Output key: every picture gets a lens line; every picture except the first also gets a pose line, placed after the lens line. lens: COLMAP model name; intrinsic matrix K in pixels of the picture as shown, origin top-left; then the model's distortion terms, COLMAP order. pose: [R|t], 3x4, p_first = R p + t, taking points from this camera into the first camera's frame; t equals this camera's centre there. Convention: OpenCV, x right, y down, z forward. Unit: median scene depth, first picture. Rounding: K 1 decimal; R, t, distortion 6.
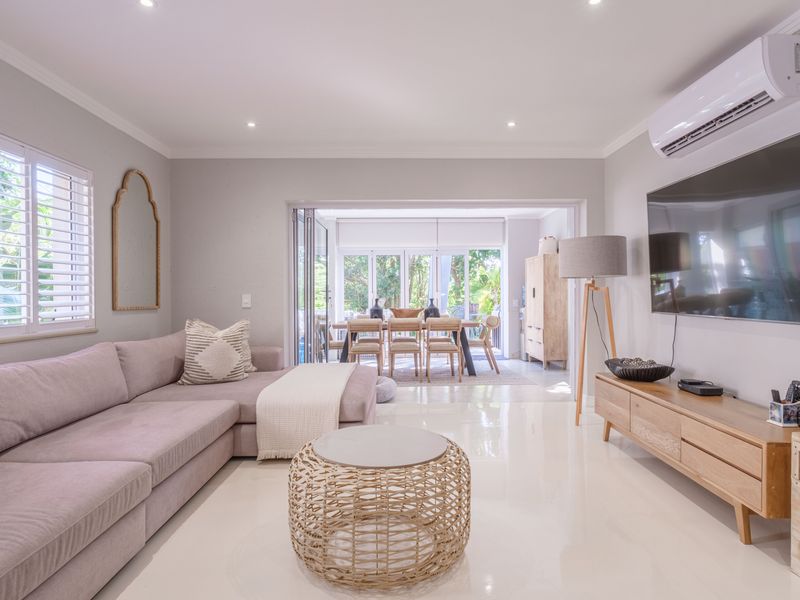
lens RADIAL K [[467.4, 0, 401.3], [0, 467.4, 298.3], [0, 0, 1]] dist [-0.005214, -0.001778]
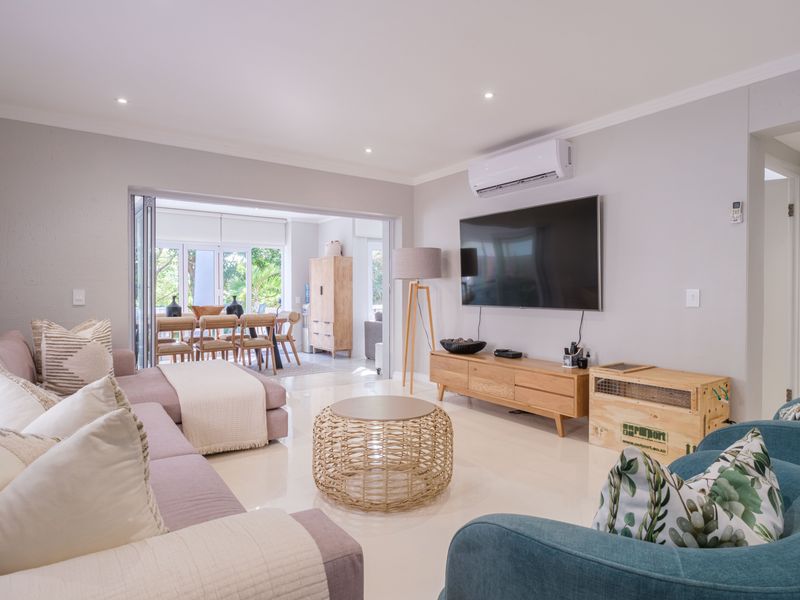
lens RADIAL K [[467.4, 0, 403.3], [0, 467.4, 297.6], [0, 0, 1]] dist [-0.005214, -0.001778]
pose [[0.823443, -0.000778, 0.567399, -0.354873], [-0.000880, 0.999996, 0.002648, 0.003488], [-0.567398, -0.002680, 0.823439, -0.043096]]
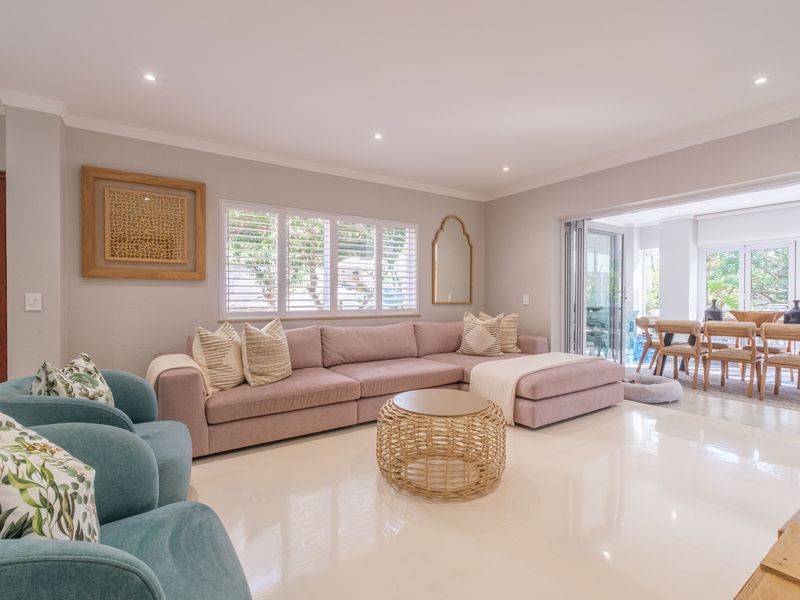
lens RADIAL K [[387.8, 0, 407.0], [0, 387.8, 297.6], [0, 0, 1]] dist [-0.006705, -0.000396]
pose [[0.557730, 0.009564, -0.829967, 0.418785], [-0.009265, 0.999943, 0.005297, -0.002488], [0.829971, 0.004735, 0.557787, 0.127230]]
